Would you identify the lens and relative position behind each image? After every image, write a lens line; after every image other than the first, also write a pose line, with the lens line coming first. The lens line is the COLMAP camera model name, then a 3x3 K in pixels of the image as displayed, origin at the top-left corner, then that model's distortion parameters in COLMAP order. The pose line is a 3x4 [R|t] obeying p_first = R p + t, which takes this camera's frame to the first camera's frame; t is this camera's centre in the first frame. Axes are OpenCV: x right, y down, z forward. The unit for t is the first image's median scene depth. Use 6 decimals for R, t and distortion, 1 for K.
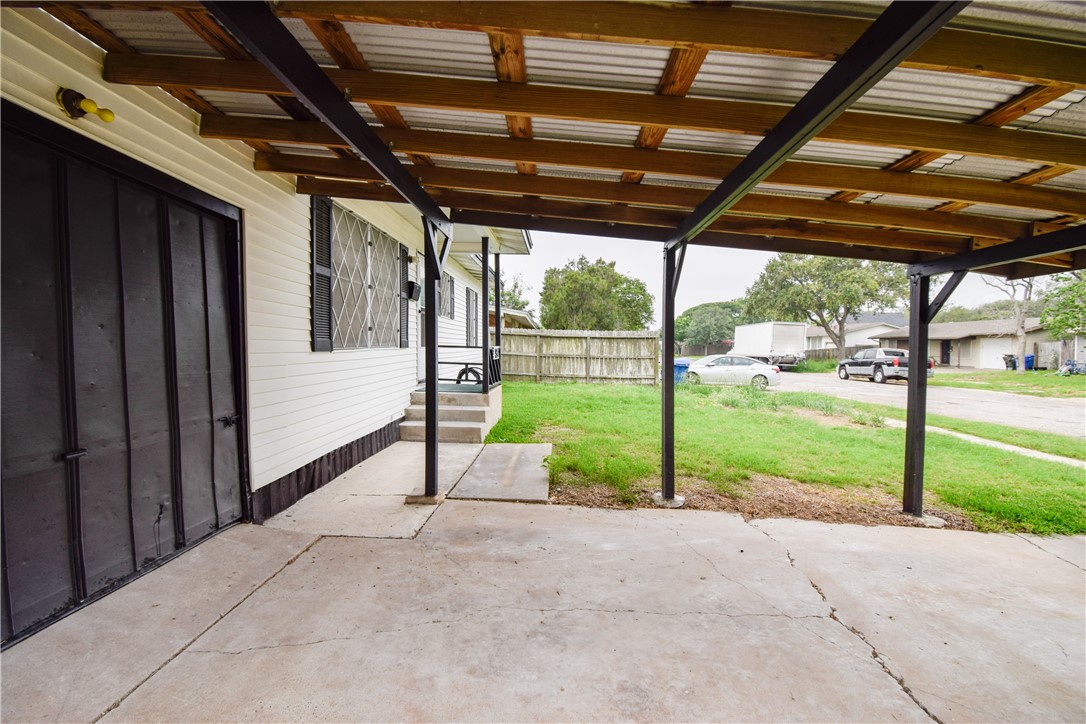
lens RADIAL K [[485.5, 0, 541.5], [0, 485.5, 367.4], [0, 0, 1]] dist [0.023788, -0.029923]
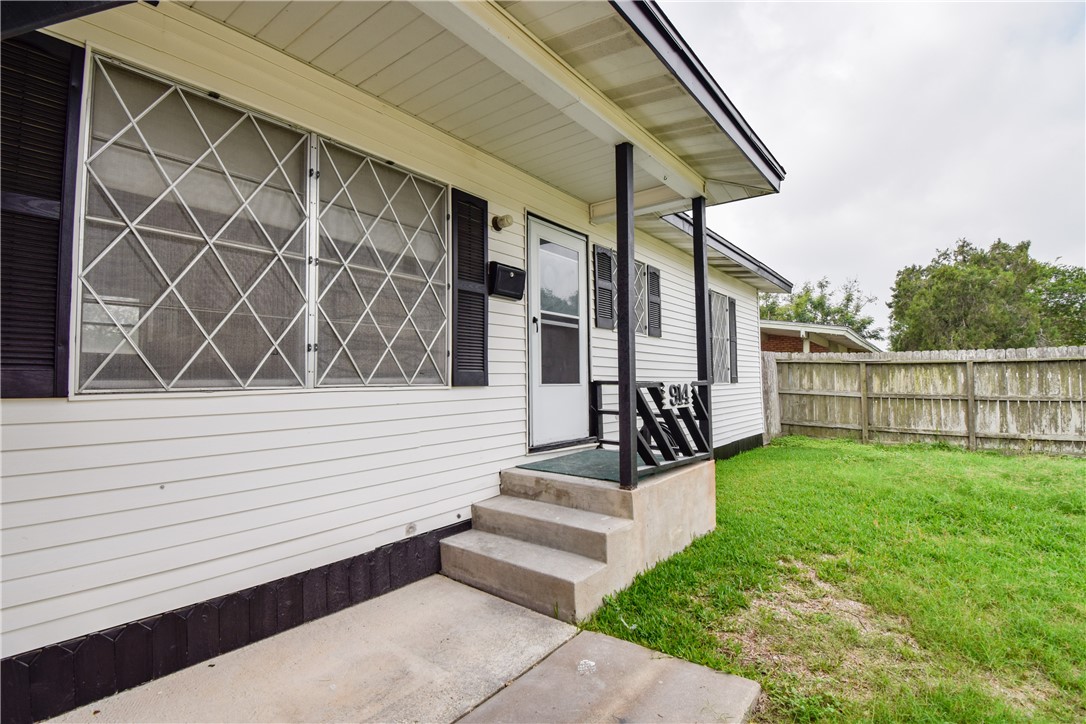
lens RADIAL K [[512.8, 0, 546.2], [0, 512.8, 364.3], [0, 0, 1]] dist [0.023996, -0.030578]
pose [[0.813911, -0.036997, -0.579810, 0.082156], [-0.011184, 0.996788, -0.079304, -0.016642], [0.580881, 0.071031, 0.810883, 0.479831]]
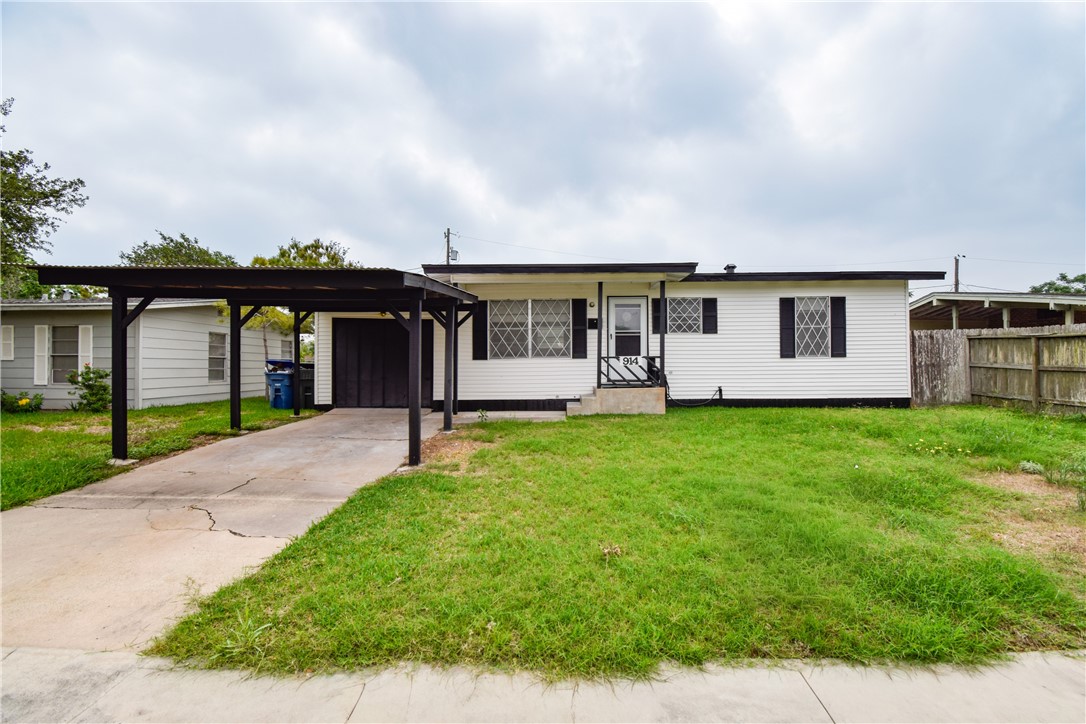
lens RADIAL K [[482.3, 0, 546.7], [0, 482.3, 362.9], [0, 0, 1]] dist [0.023215, -0.026715]
pose [[0.018620, -0.015360, -0.999709, 1.114130], [-0.040814, 0.999037, -0.016110, 0.005935], [0.998993, 0.041102, 0.017975, 0.684952]]
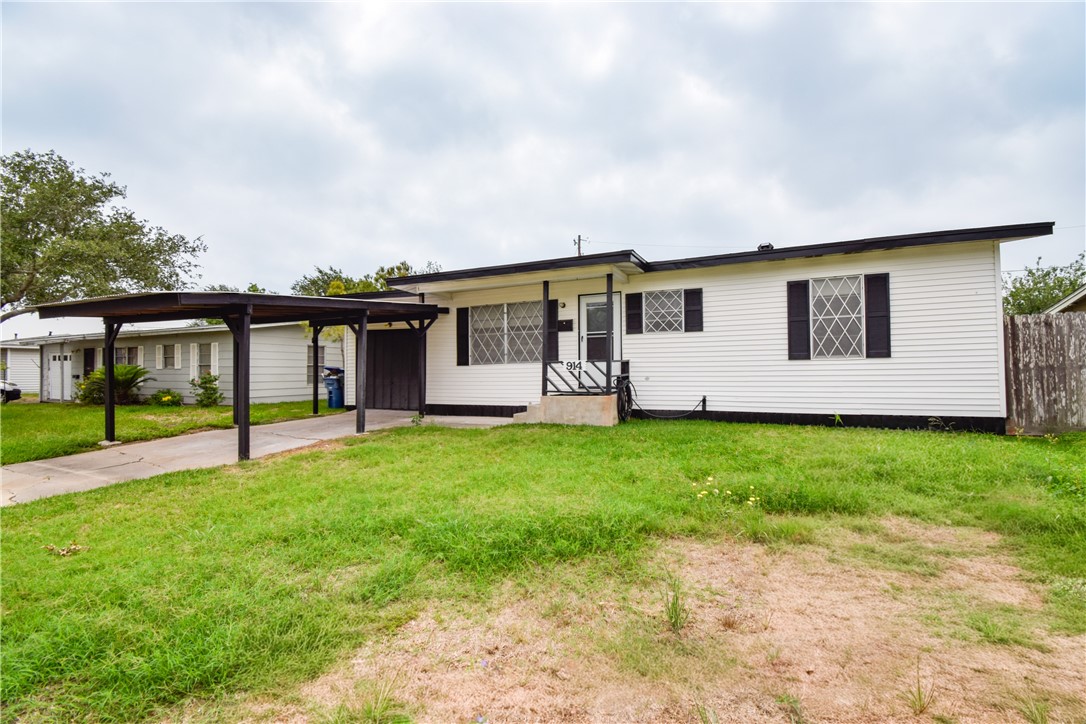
lens RADIAL K [[482.3, 0, 546.7], [0, 482.3, 362.9], [0, 0, 1]] dist [0.023215, -0.026715]
pose [[-0.396591, -0.021896, -0.917734, 0.934916], [-0.036564, 0.999299, -0.008041, -0.022172], [0.917267, 0.030367, -0.397113, 1.289410]]
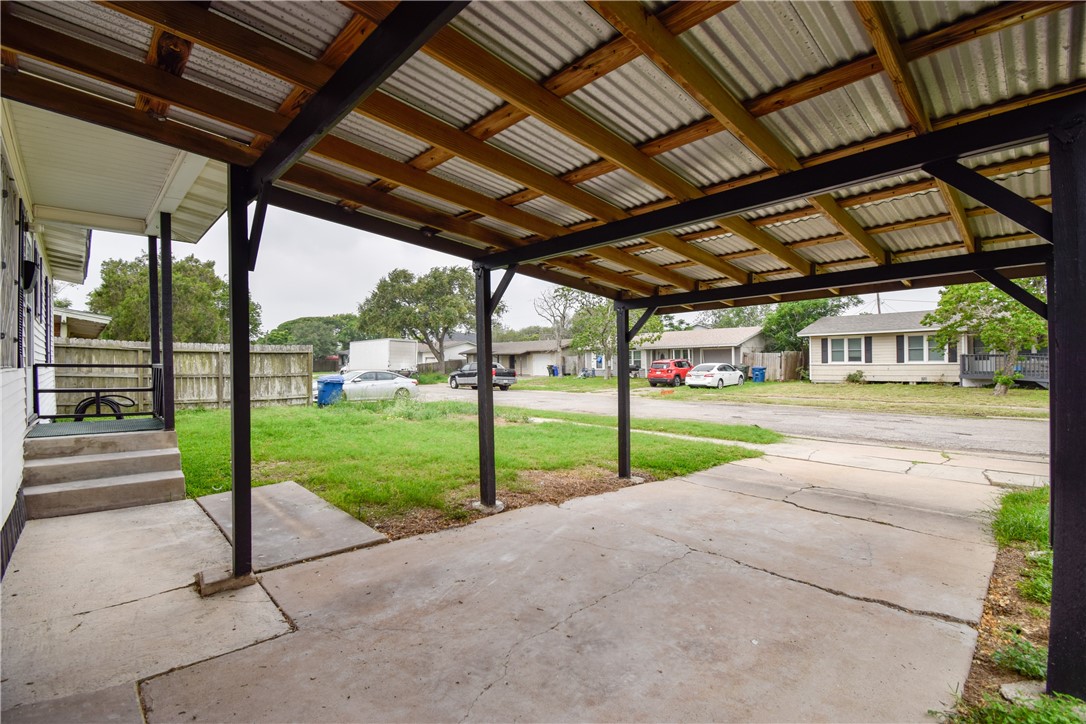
lens RADIAL K [[485.5, 0, 541.5], [0, 485.5, 367.4], [0, 0, 1]] dist [0.023788, -0.029923]
pose [[0.700134, -0.020143, 0.713727, -0.202396], [0.043184, 0.998967, -0.014168, -0.003580], [-0.712704, 0.040741, 0.700280, 0.088367]]
